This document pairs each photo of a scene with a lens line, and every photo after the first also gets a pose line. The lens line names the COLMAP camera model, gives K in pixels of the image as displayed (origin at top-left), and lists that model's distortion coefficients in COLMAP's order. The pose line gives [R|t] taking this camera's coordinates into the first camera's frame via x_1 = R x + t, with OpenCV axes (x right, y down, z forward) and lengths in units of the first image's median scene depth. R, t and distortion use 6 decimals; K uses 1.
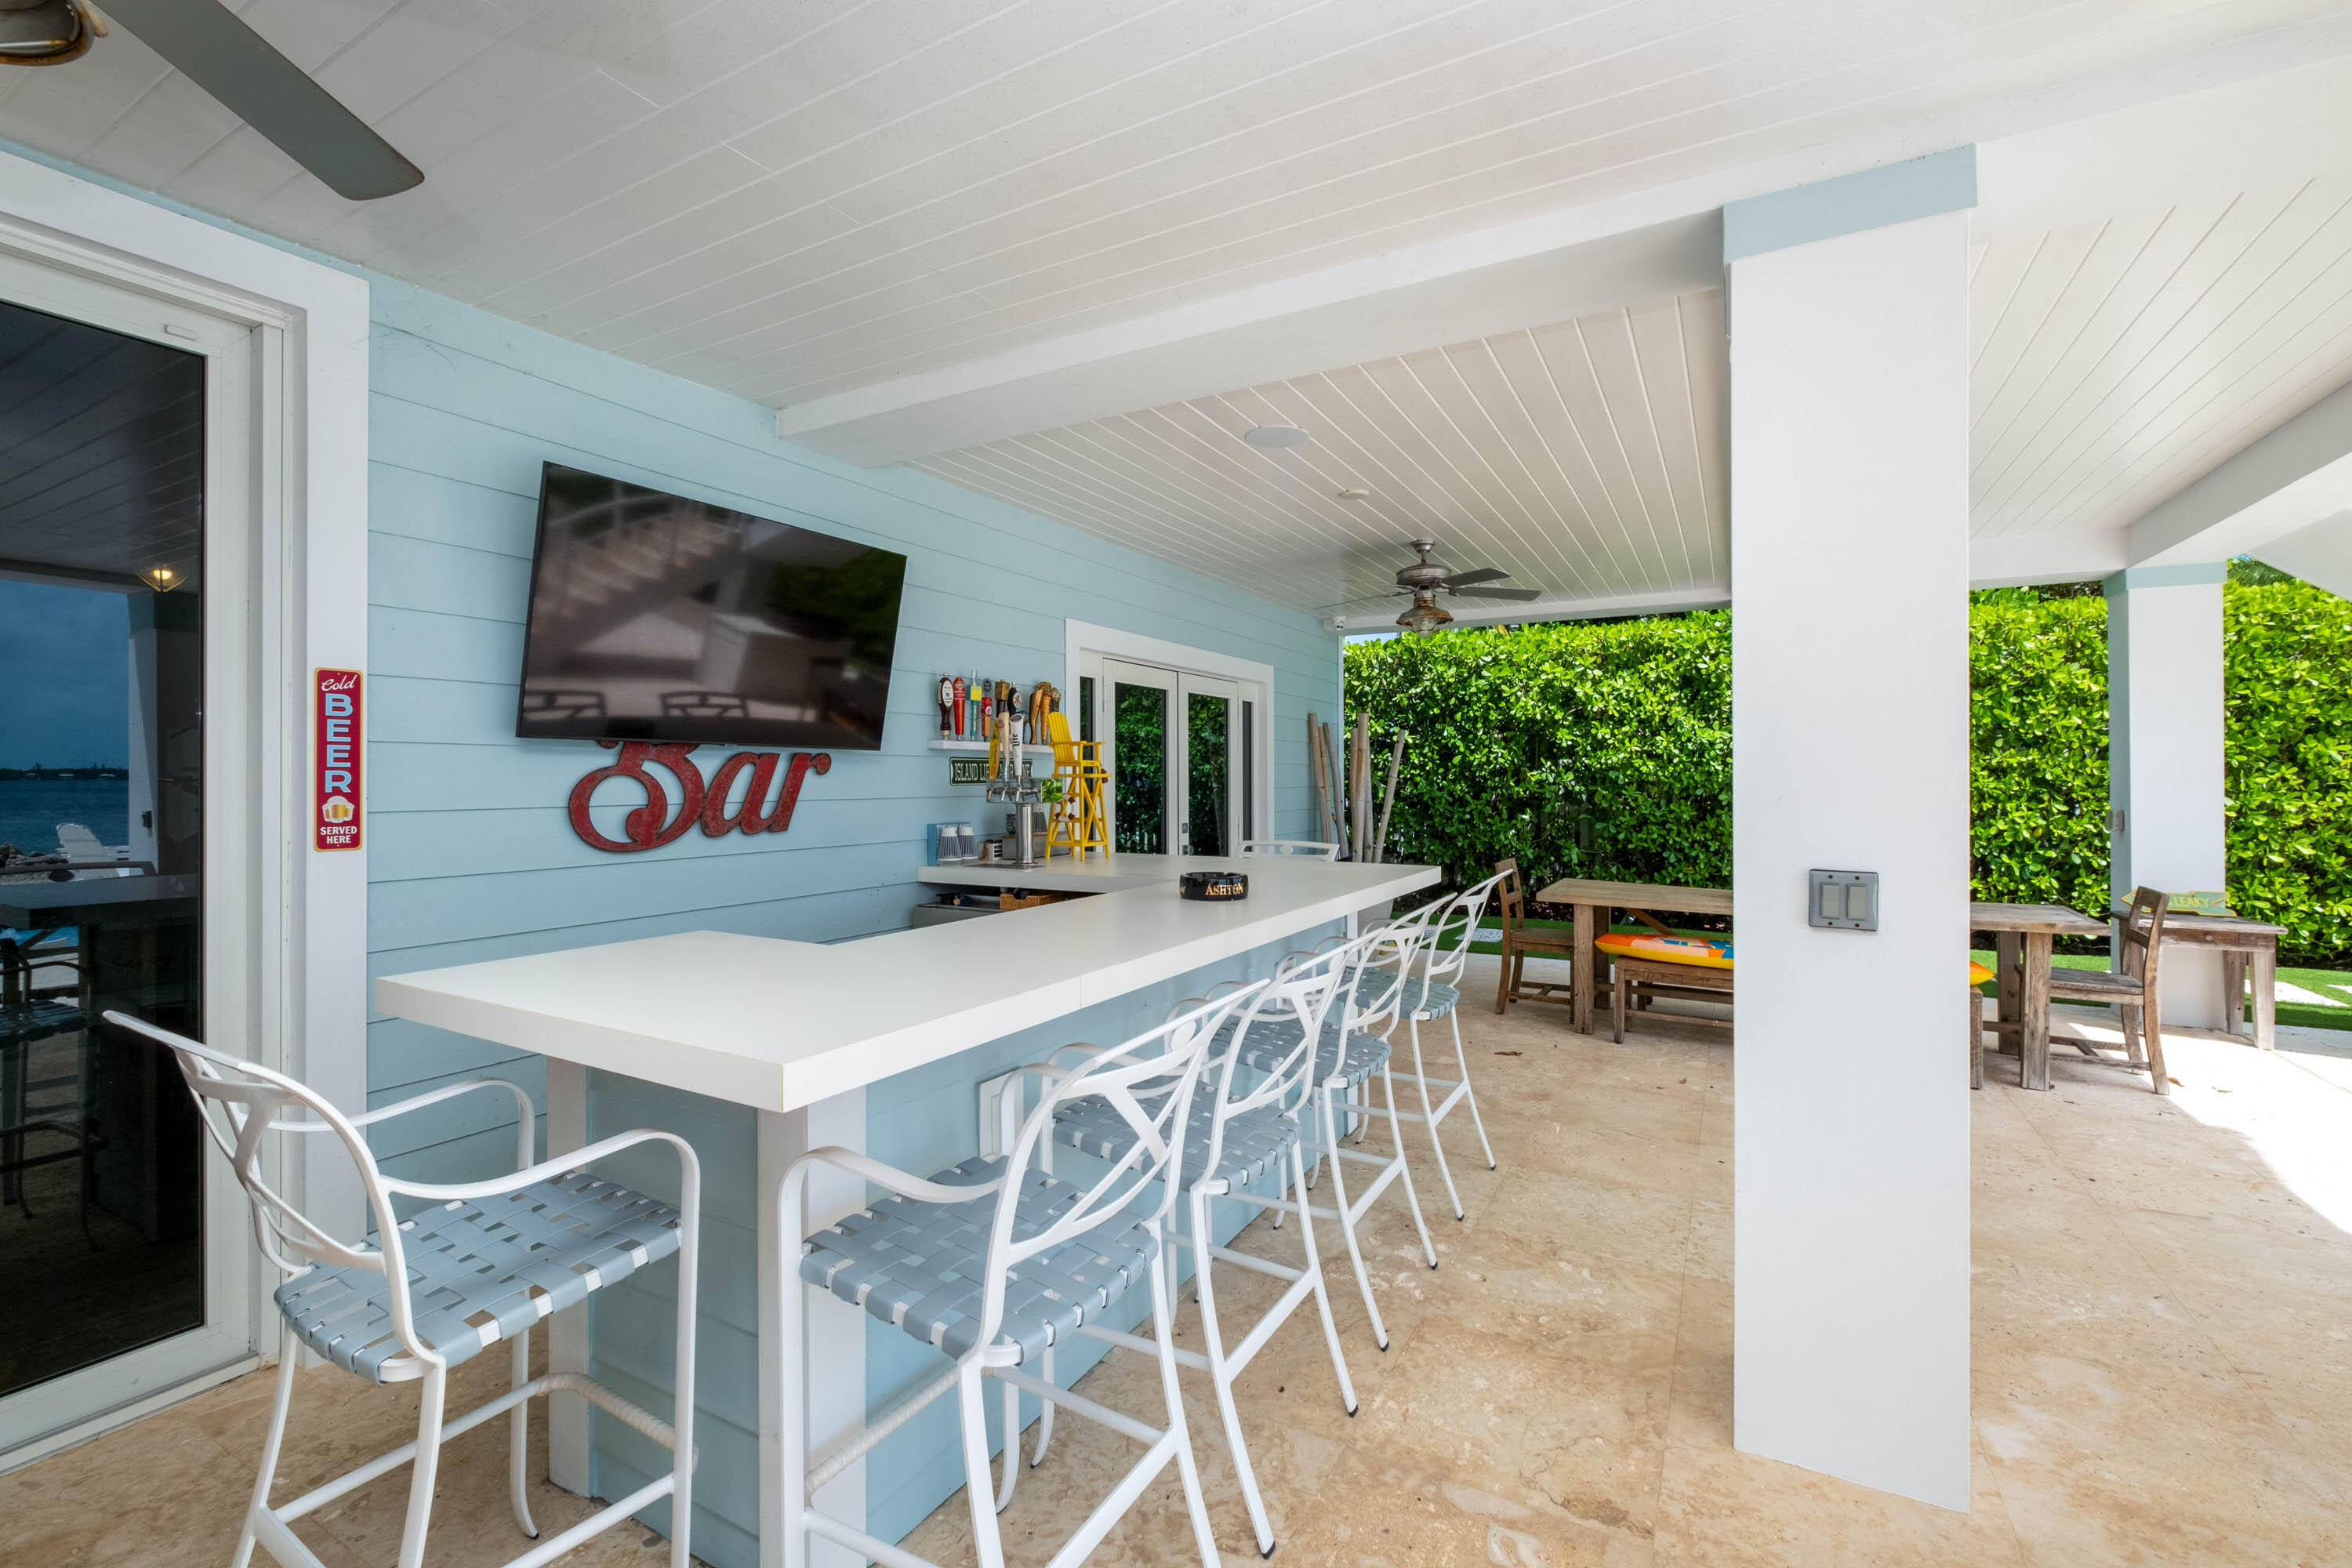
lens RADIAL K [[1028.3, 0, 1174.4], [0, 1028.3, 780.4], [0, 0, 1]] dist [-0.001983, -0.000422]
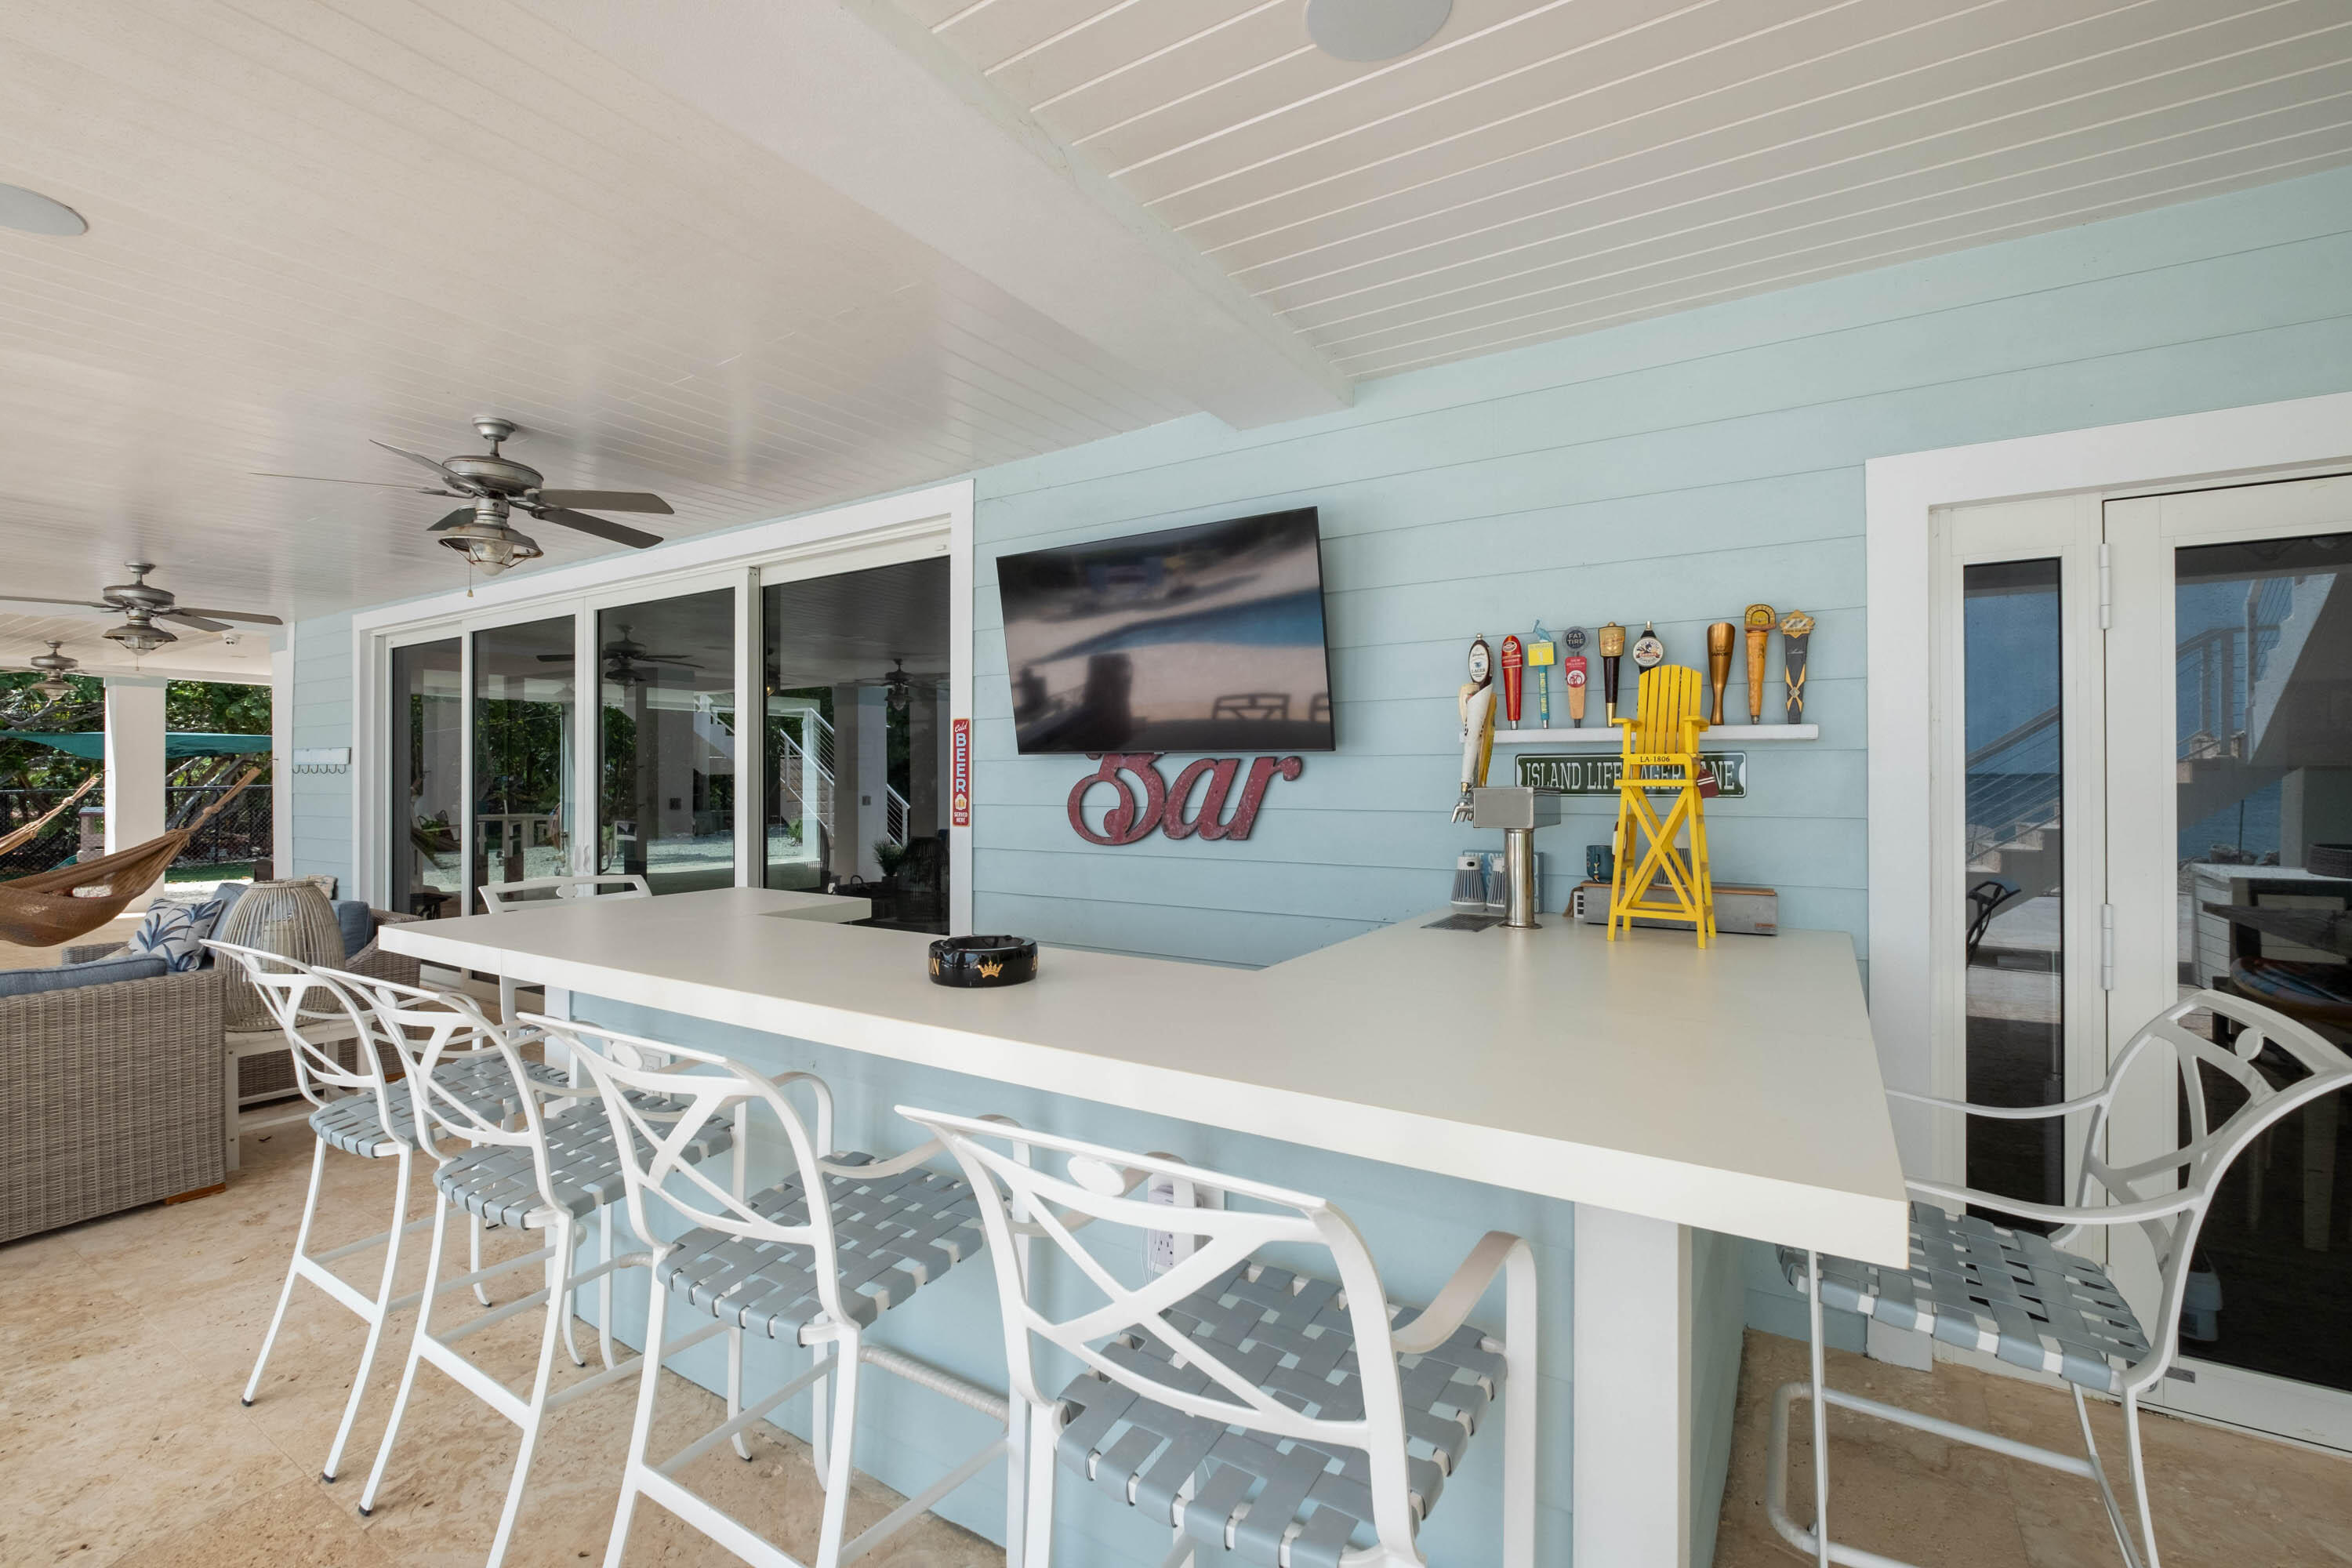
lens RADIAL K [[1028.3, 0, 1171.3], [0, 1028.3, 772.7], [0, 0, 1]] dist [-0.001983, -0.000422]
pose [[-0.063536, -0.004608, -0.997969, 0.486383], [-0.000617, 0.999989, -0.004578, -0.006749], [0.997979, 0.000325, -0.063538, 0.837064]]
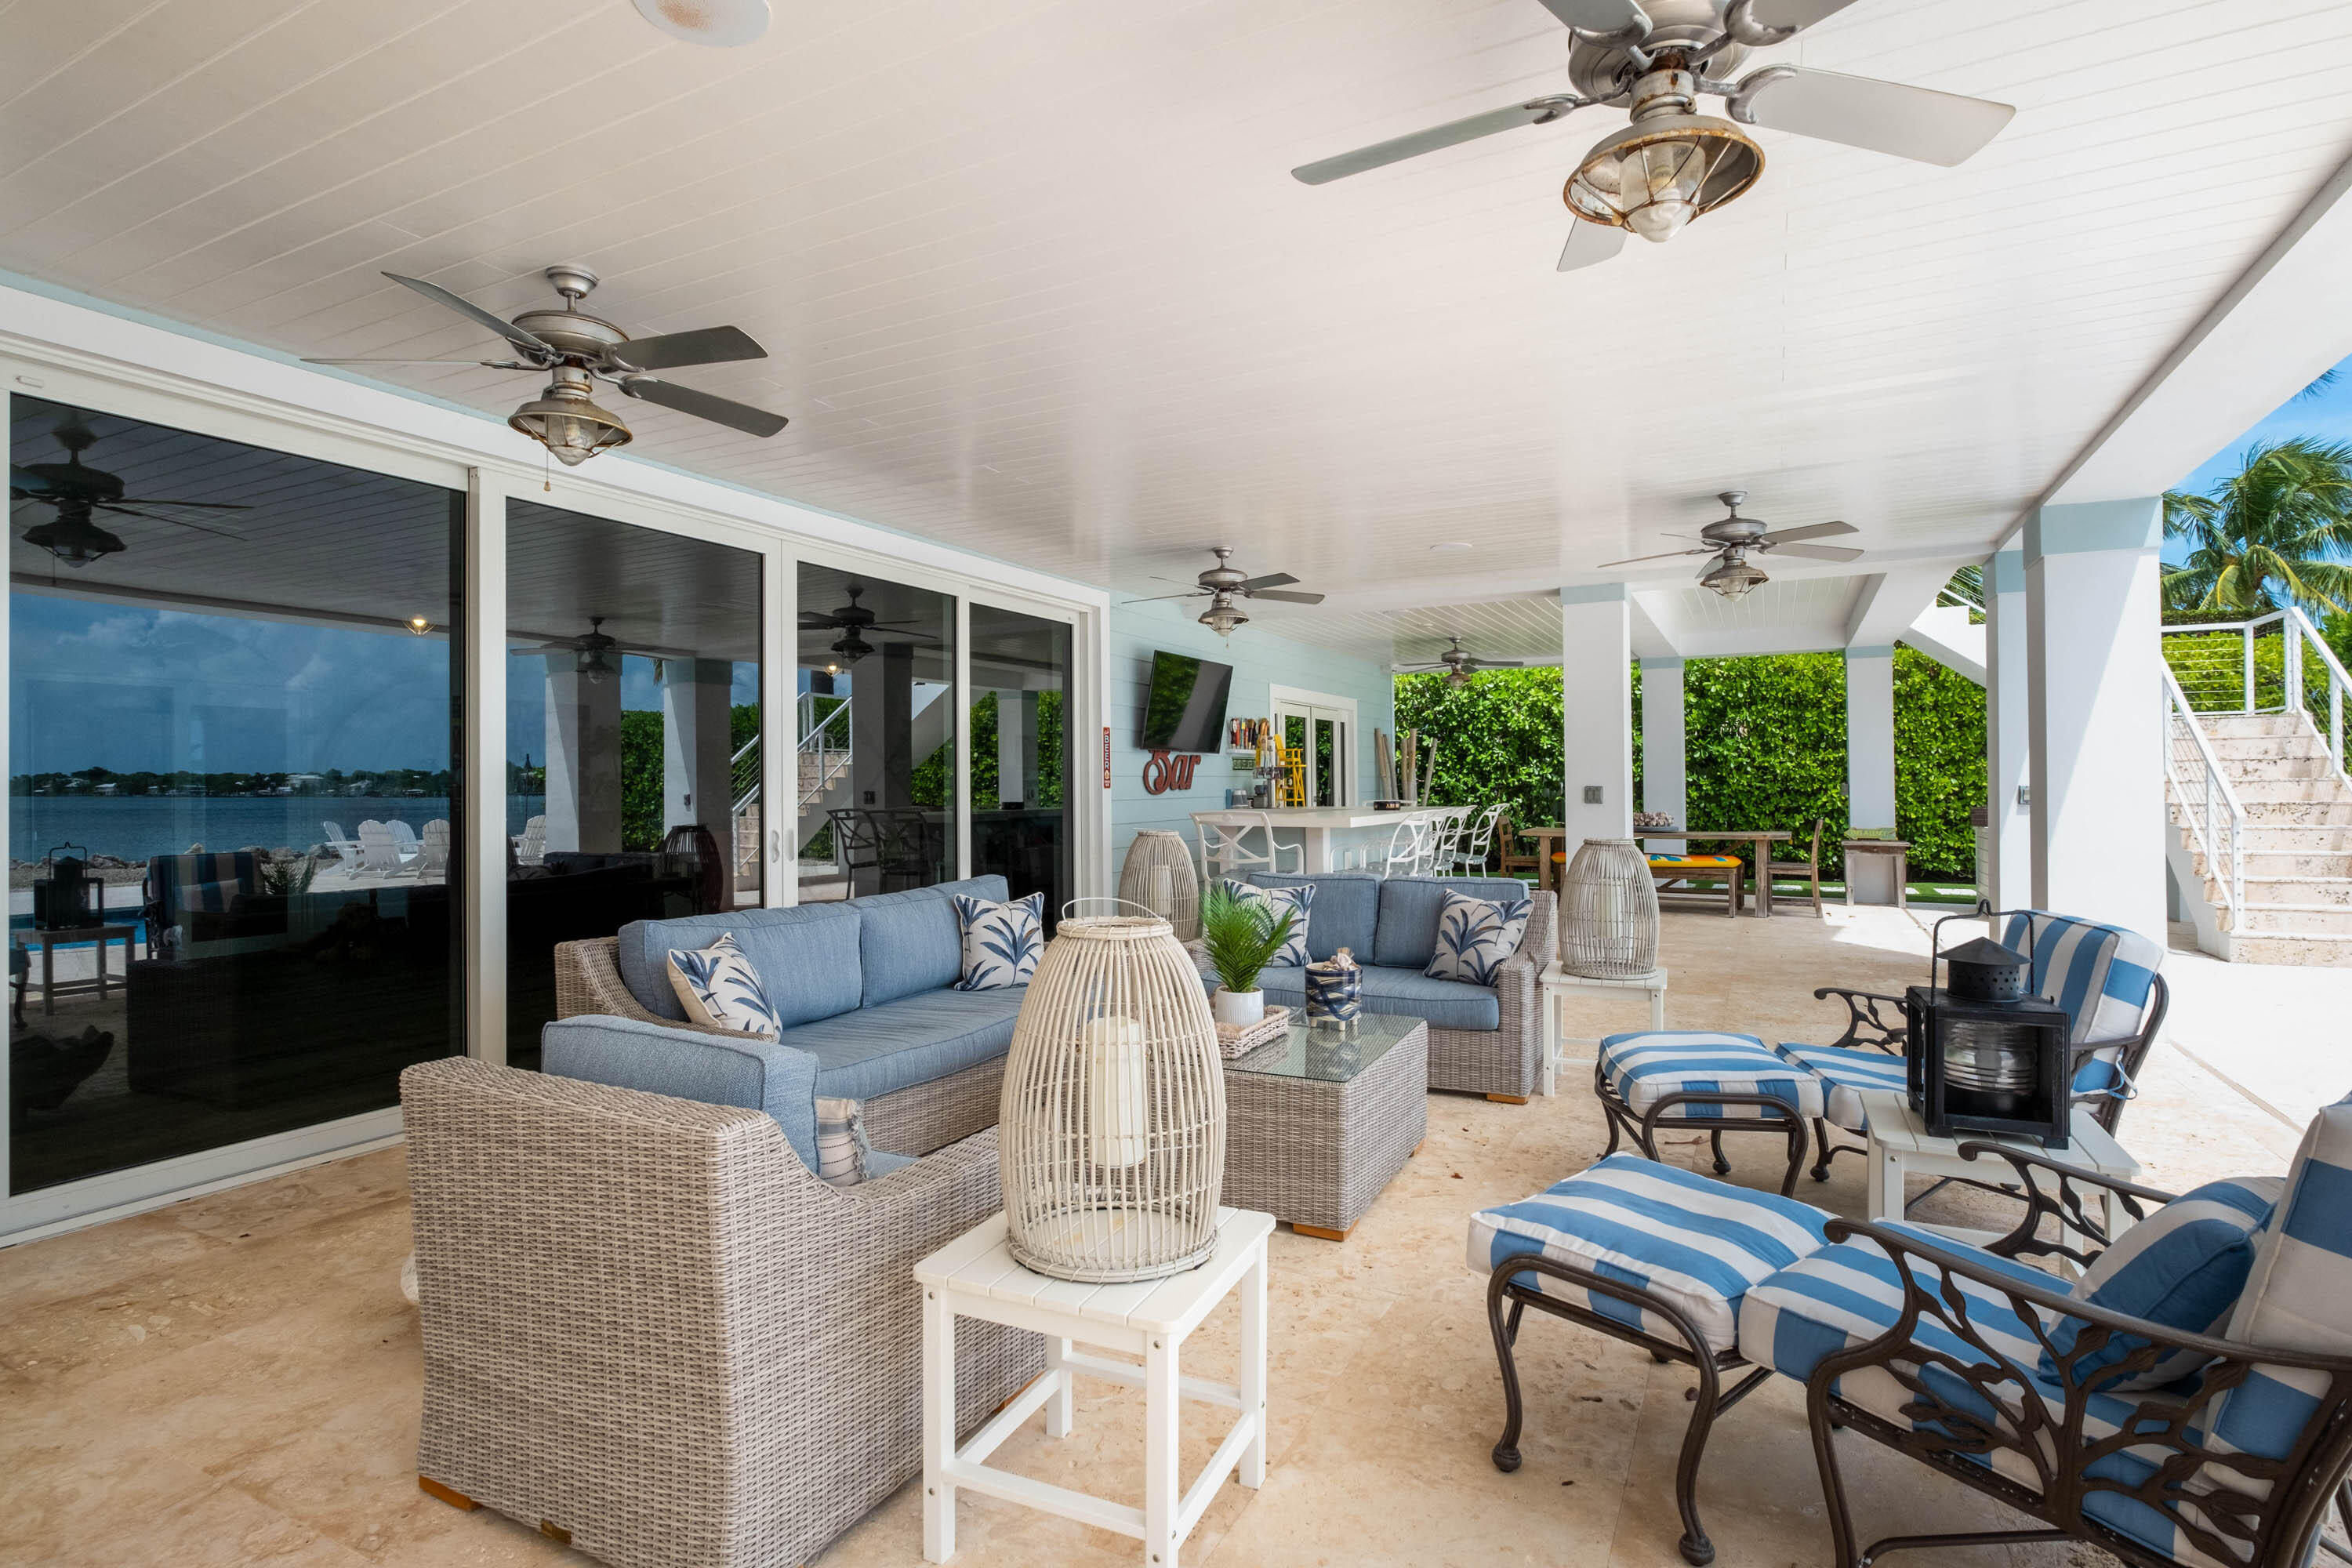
lens RADIAL K [[1206.7, 0, 1173.0], [0, 1206.7, 786.9], [0, 0, 1]] dist [0.000234, -0.000001]
pose [[0.999279, -0.007194, 0.037274, -0.435497], [0.007265, 0.999972, -0.001781, 0.042066], [-0.037260, 0.002050, 0.999304, -1.433834]]
